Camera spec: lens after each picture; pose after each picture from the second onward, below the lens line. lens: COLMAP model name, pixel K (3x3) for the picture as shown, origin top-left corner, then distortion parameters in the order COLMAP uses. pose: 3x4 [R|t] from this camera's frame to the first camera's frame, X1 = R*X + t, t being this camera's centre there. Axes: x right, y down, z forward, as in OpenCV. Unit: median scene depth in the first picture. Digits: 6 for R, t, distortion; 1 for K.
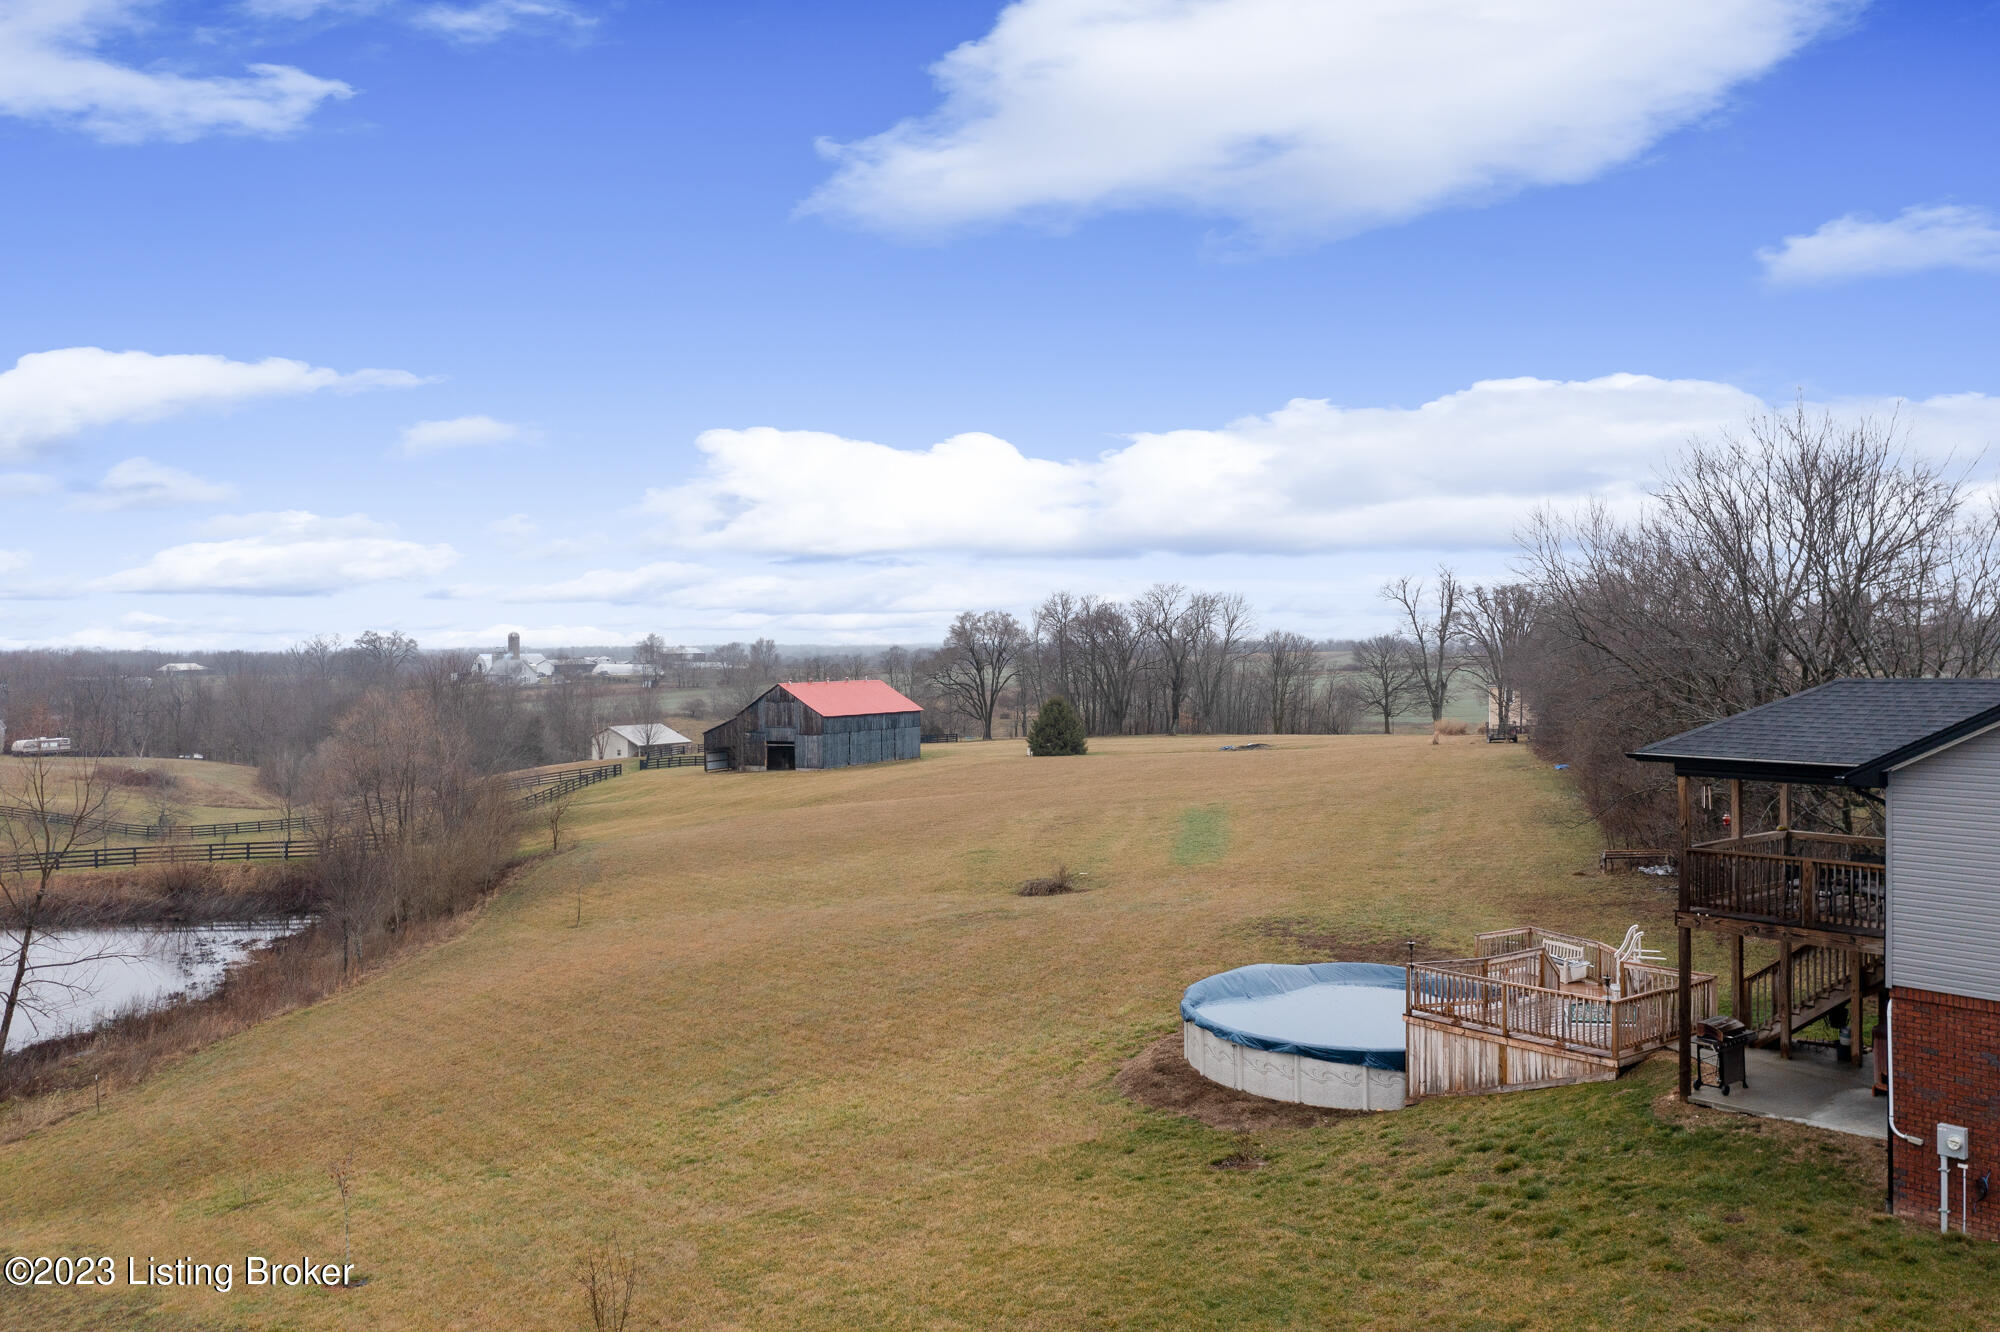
lens RADIAL K [[1598.2, 0, 987.1], [0, 1598.2, 657.6], [0, 0, 1]] dist [-0.016184, -0.004067]
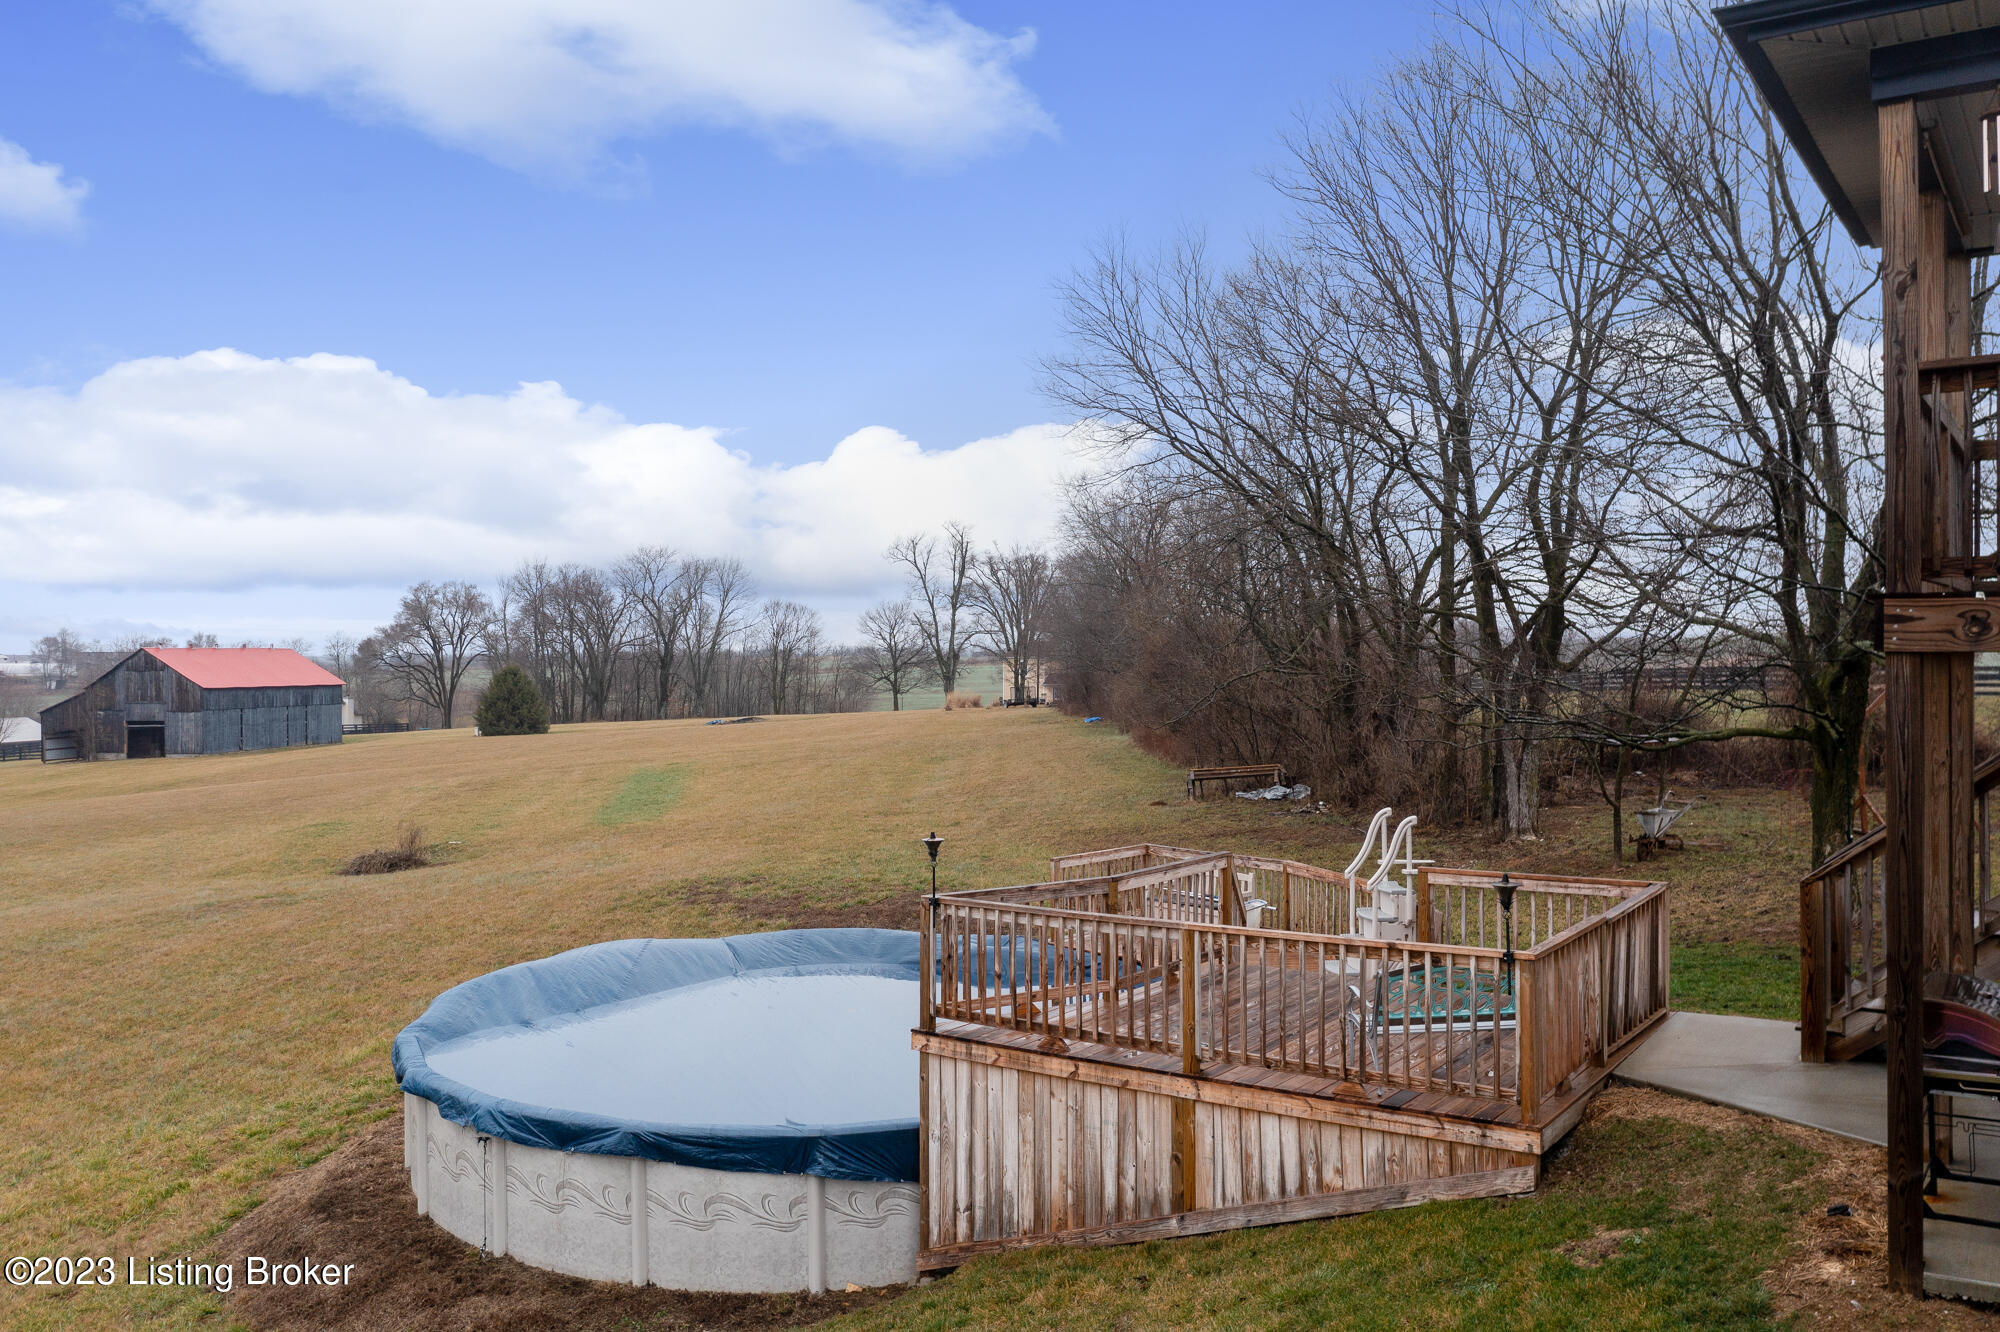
lens RADIAL K [[1598.2, 0, 987.1], [0, 1598.2, 657.6], [0, 0, 1]] dist [-0.016184, -0.004067]
pose [[0.954987, 0.001022, 0.296645, 0.079278], [0.001524, 0.999964, -0.008351, 0.066343], [-0.296643, 0.008428, 0.954951, 0.303314]]
